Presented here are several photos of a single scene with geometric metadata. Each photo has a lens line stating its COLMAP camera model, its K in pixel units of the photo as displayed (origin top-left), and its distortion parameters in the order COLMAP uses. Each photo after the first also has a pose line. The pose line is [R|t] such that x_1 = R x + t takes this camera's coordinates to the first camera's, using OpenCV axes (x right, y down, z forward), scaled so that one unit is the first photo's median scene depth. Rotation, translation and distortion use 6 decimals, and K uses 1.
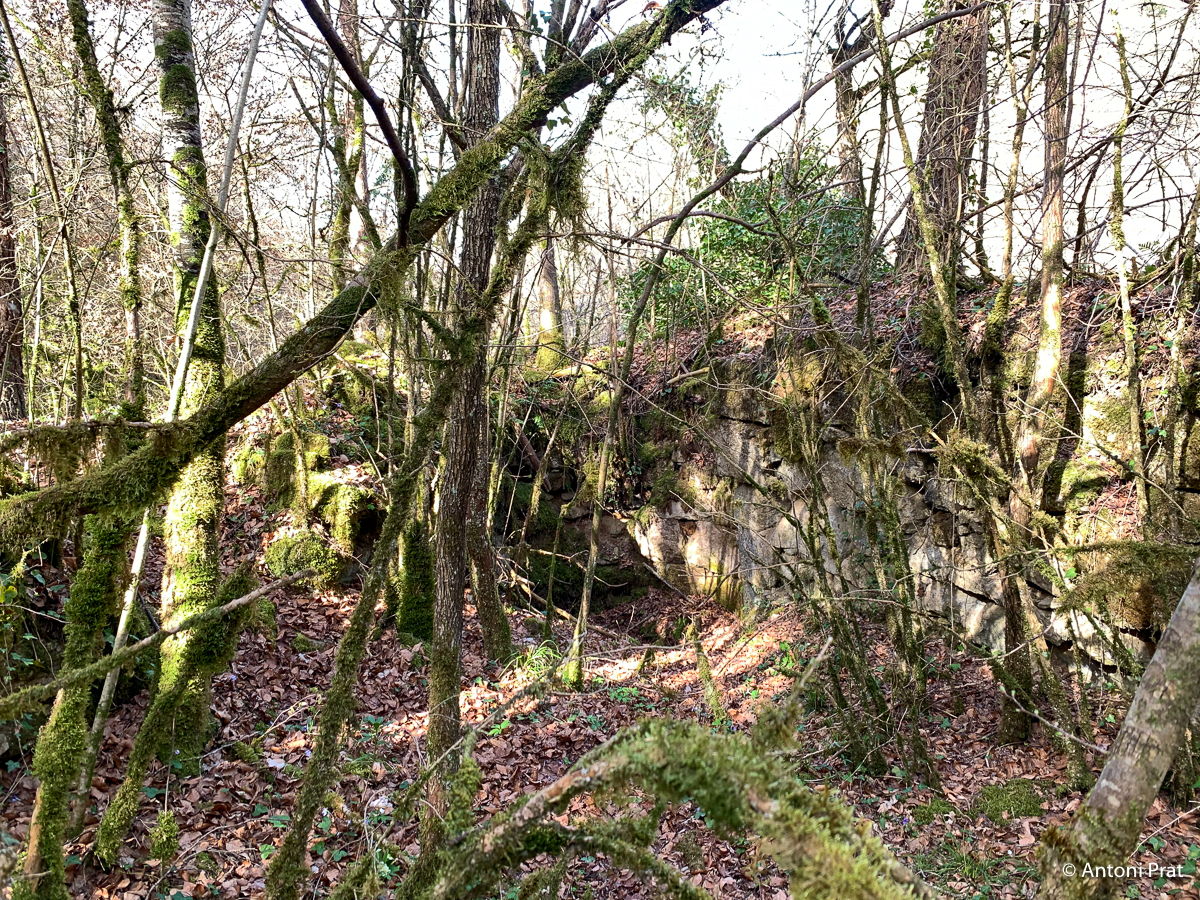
lens RADIAL K [[929.7, 0, 596.0], [0, 929.7, 442.4], [0, 0, 1]] dist [0.030737, -0.025961]
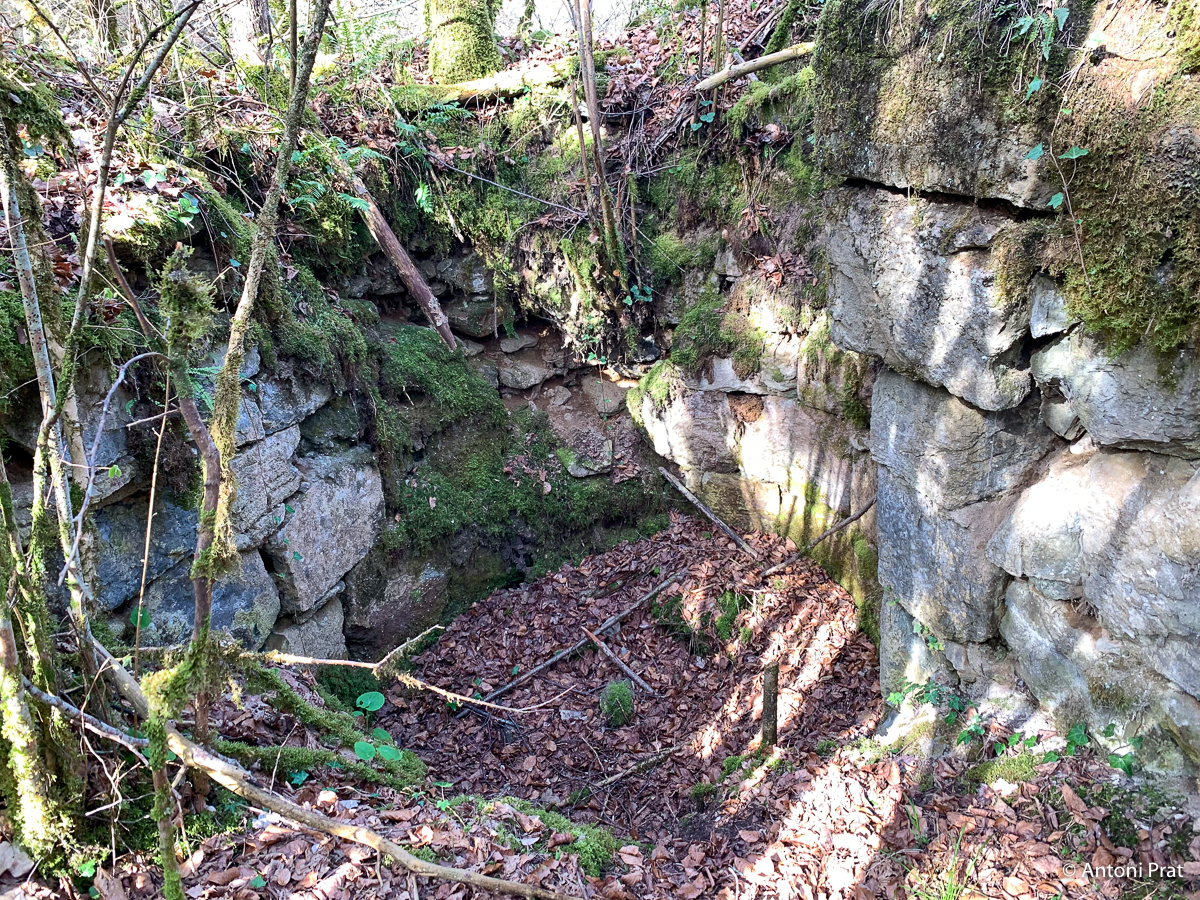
lens RADIAL K [[929.7, 0, 596.0], [0, 929.7, 442.4], [0, 0, 1]] dist [0.030737, -0.025961]
pose [[0.998032, -0.016155, -0.060595, 0.048166], [0.031127, 0.966435, 0.255017, -0.019970], [0.054442, -0.256401, 0.965036, 0.508521]]
